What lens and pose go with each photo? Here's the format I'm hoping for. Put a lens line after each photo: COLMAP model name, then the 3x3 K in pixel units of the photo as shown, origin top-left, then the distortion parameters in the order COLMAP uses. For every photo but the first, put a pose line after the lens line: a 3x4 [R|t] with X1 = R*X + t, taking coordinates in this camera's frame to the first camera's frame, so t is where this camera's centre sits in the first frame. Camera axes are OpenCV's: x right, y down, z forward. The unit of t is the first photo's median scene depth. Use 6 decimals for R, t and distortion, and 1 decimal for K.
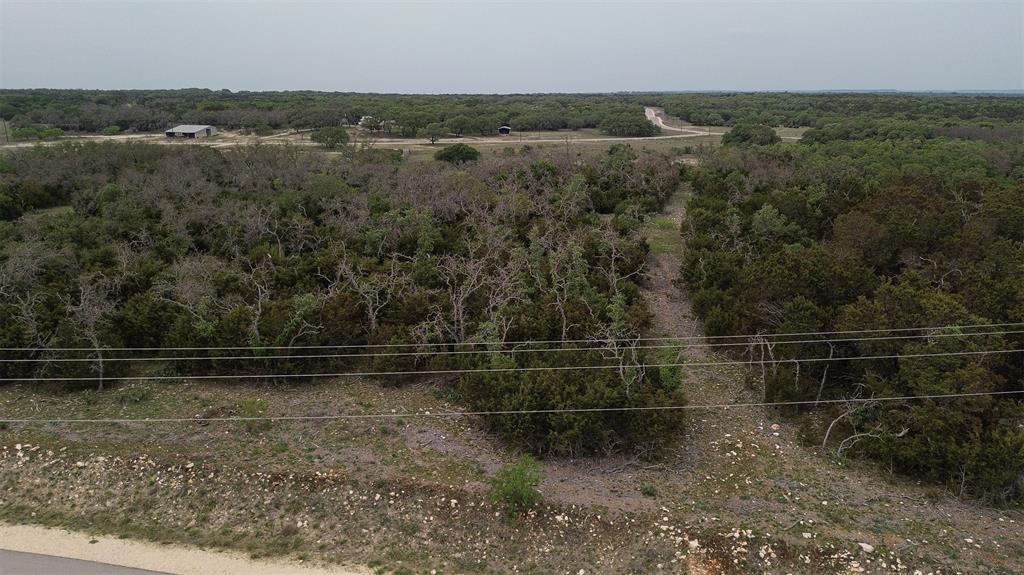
lens RADIAL K [[719.3, 0, 516.8], [0, 719.3, 282.3], [0, 0, 1]] dist [0.050256, -0.046183]
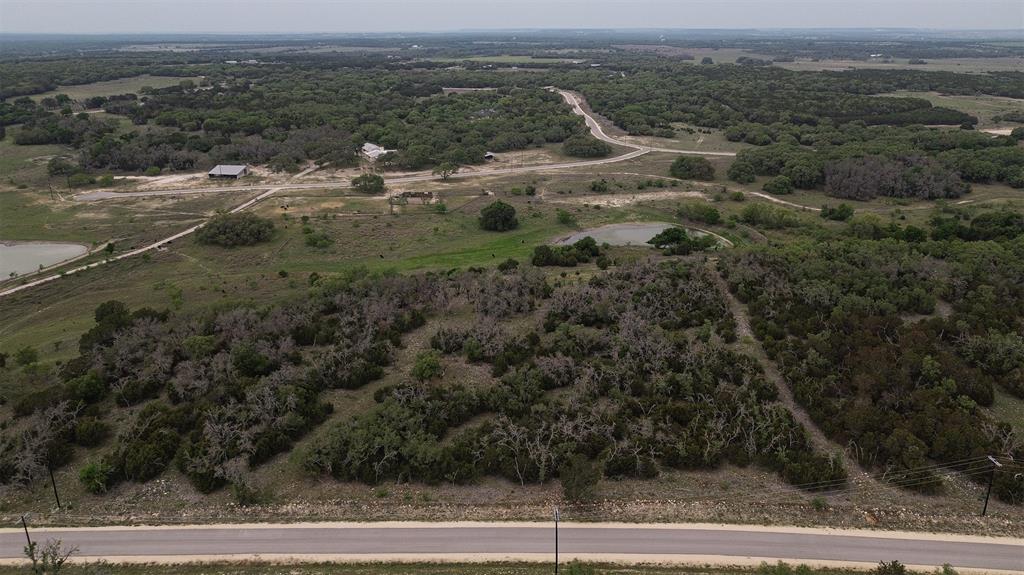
lens RADIAL K [[719.3, 0, 511.2], [0, 719.3, 286.7], [0, 0, 1]] dist [0.050256, -0.046183]
pose [[0.987410, -0.055089, 0.148276, -2.204869], [0.042261, 0.995196, 0.088316, -1.321978], [-0.152429, -0.080937, 0.984995, -2.581728]]
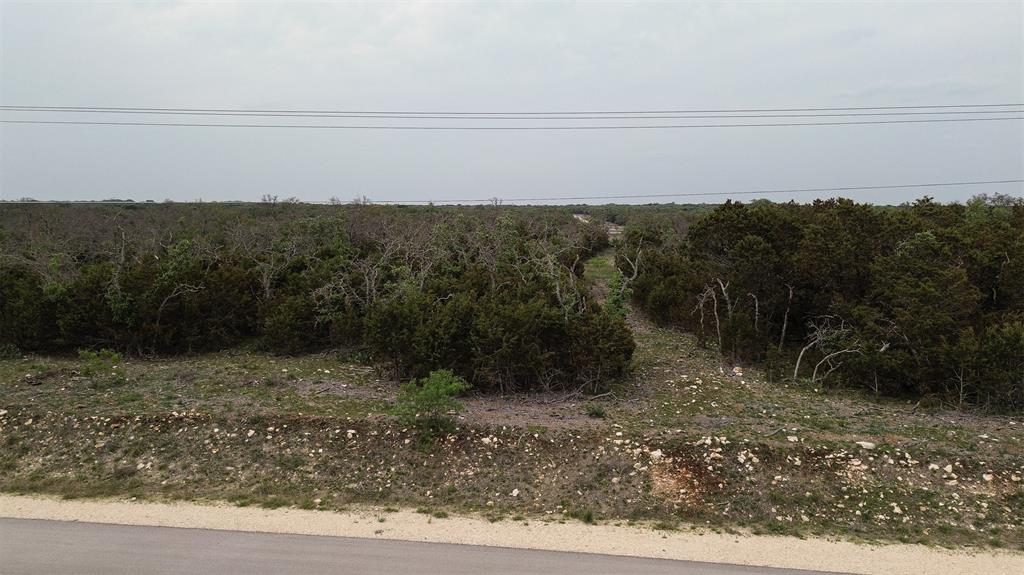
lens RADIAL K [[719.3, 0, 516.1], [0, 719.3, 287.7], [0, 0, 1]] dist [0.050256, -0.046183]
pose [[0.995721, -0.012233, 0.091602, 0.021146], [0.025603, 0.988918, -0.146236, 0.275471], [-0.088798, 0.147956, 0.984999, 0.199407]]
